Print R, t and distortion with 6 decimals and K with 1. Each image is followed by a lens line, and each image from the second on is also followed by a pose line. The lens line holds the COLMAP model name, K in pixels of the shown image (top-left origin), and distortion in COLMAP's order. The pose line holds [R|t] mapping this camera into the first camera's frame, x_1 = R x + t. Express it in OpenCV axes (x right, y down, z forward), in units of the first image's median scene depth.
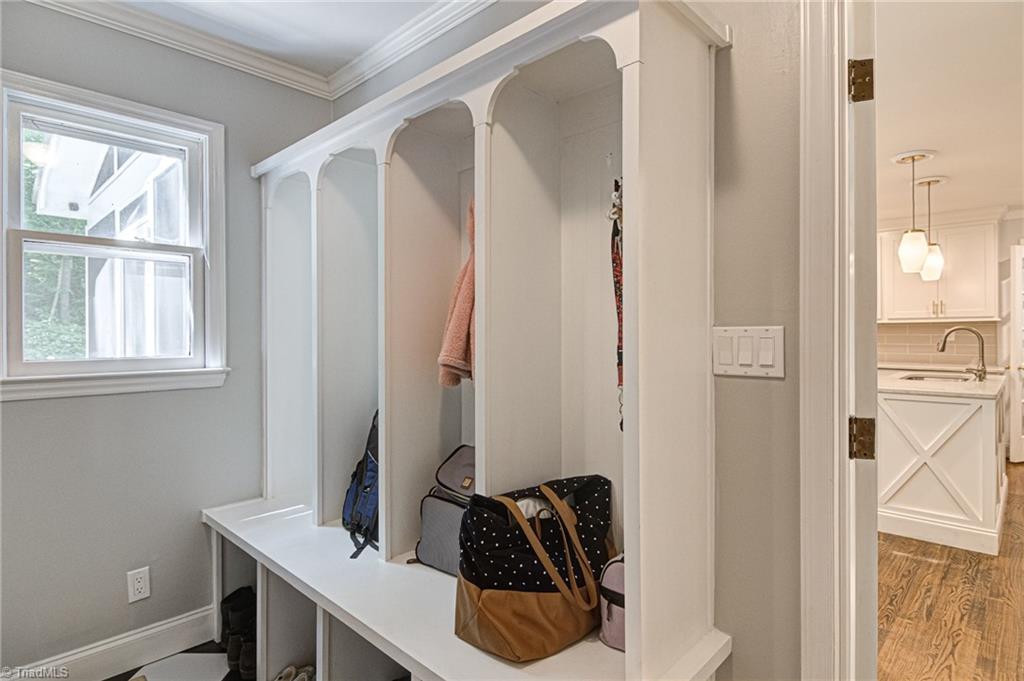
lens RADIAL K [[535.1, 0, 512.6], [0, 535.1, 332.7], [0, 0, 1]] dist [0.014450, -0.012322]
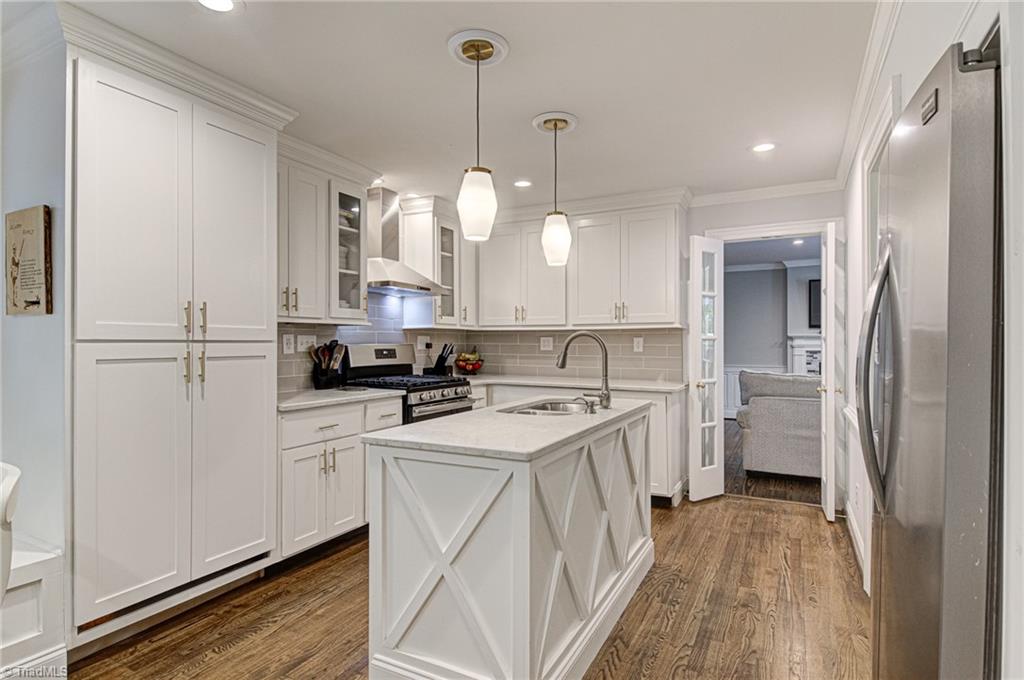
lens RADIAL K [[535.1, 0, 512.6], [0, 535.1, 342.6], [0, 0, 1]] dist [0.014450, -0.012322]
pose [[0.959008, 0.004624, 0.283343, 0.546743], [-0.004068, 0.999988, -0.002553, 0.004802], [-0.283351, 0.001296, 0.959015, 0.367314]]
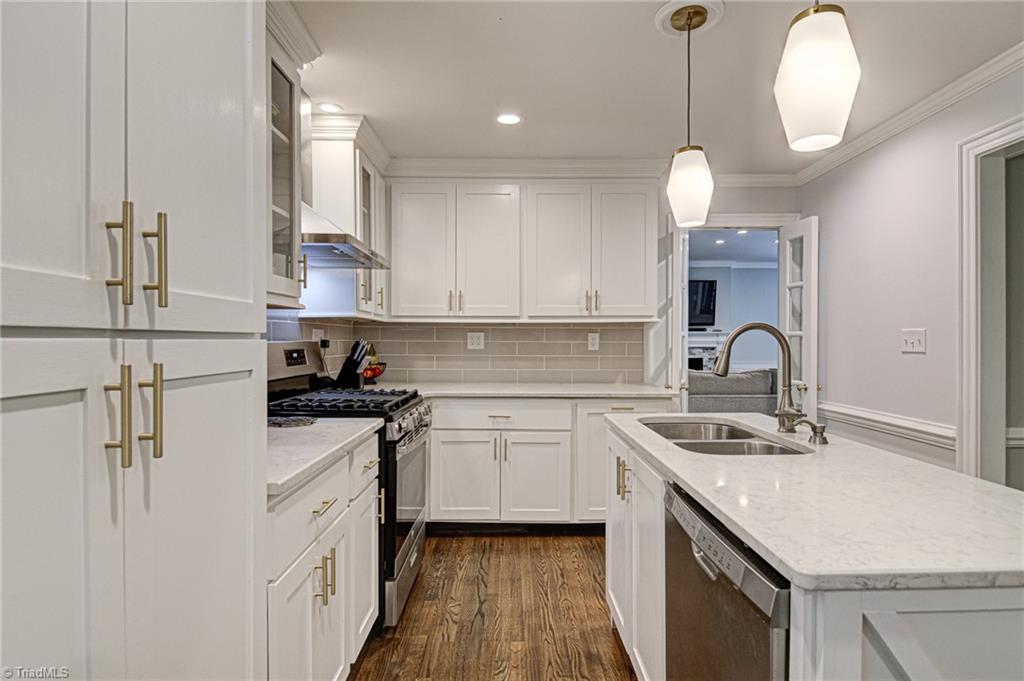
lens RADIAL K [[535.1, 0, 512.7], [0, 535.1, 343.0], [0, 0, 1]] dist [0.014450, -0.012322]
pose [[0.714529, 0.001040, 0.699605, 0.346116], [-0.003219, 0.999993, 0.001800, 0.006003], [-0.699599, -0.003538, 0.714527, 0.796333]]
